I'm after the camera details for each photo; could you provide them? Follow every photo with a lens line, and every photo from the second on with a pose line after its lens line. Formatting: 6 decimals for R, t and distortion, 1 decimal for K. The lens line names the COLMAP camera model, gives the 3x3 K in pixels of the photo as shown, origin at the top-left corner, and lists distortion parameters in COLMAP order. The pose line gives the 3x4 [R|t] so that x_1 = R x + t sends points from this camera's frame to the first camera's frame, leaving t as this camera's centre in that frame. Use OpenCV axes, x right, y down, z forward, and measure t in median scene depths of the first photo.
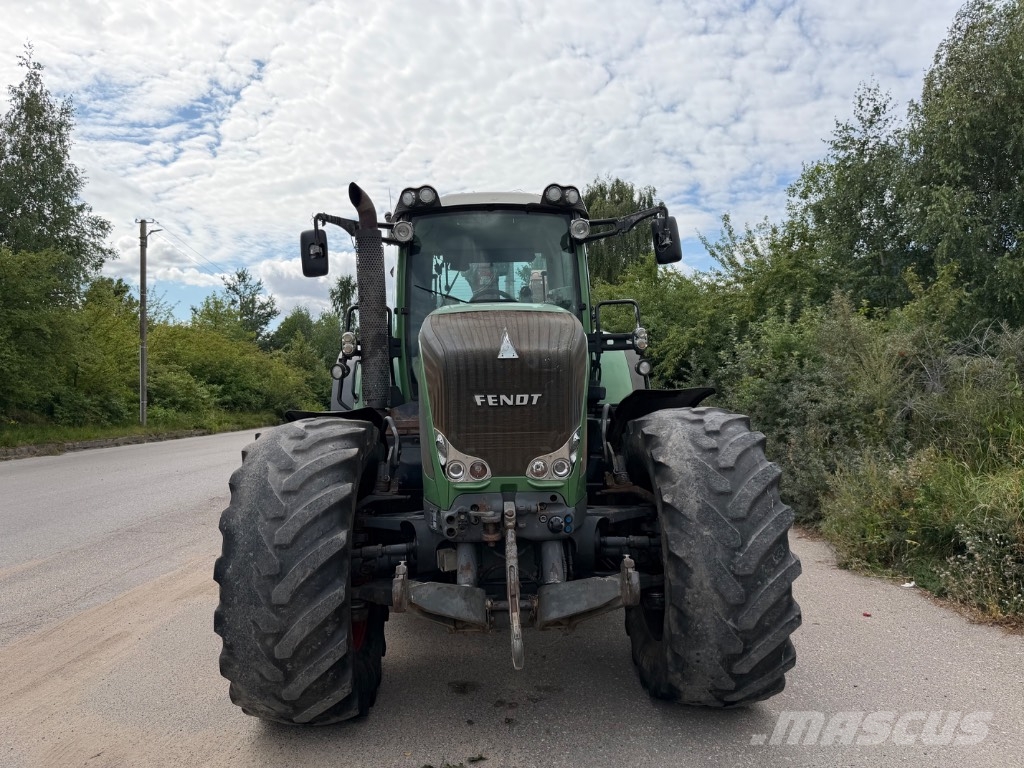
lens RADIAL K [[750.2, 0, 512.0], [0, 750.2, 384.0], [0, 0, 1]] dist [0.148996, -0.227076]
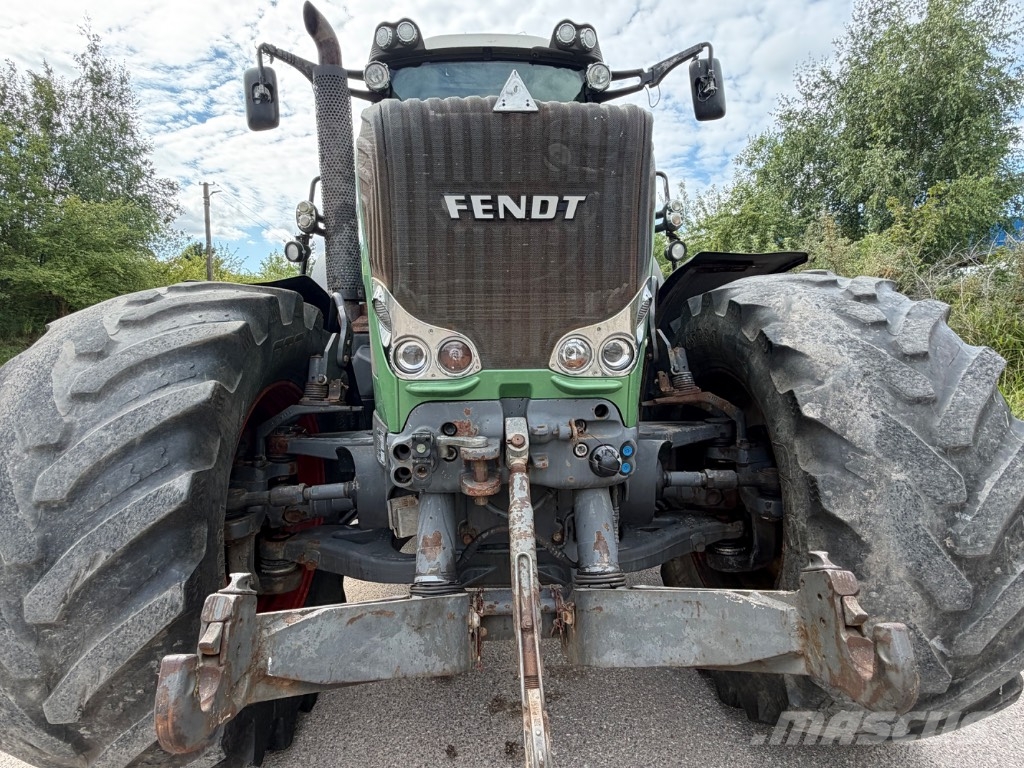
lens RADIAL K [[538.9, 0, 512.0], [0, 538.9, 384.0], [0, 0, 1]] dist [-0.000507, 0.000134]
pose [[0.999952, 0.002717, 0.009412, -0.009893], [-0.003644, 0.994994, 0.099867, 0.096713], [-0.009094, -0.099896, 0.994956, 0.635510]]
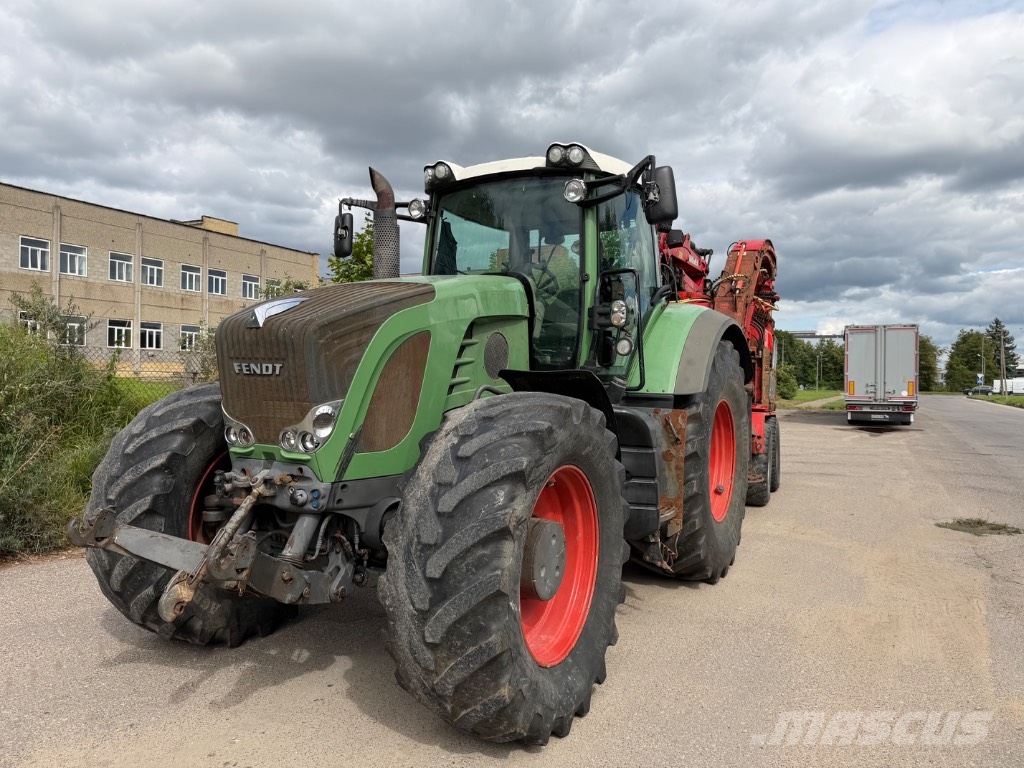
lens RADIAL K [[733.5, 0, 512.0], [0, 733.5, 384.0], [0, 0, 1]] dist [0.038236, -0.066930]
pose [[0.852226, 0.049880, -0.520790, 0.785868], [-0.035729, 0.998670, 0.037182, -0.006880], [0.521952, -0.013080, 0.852875, 0.328470]]
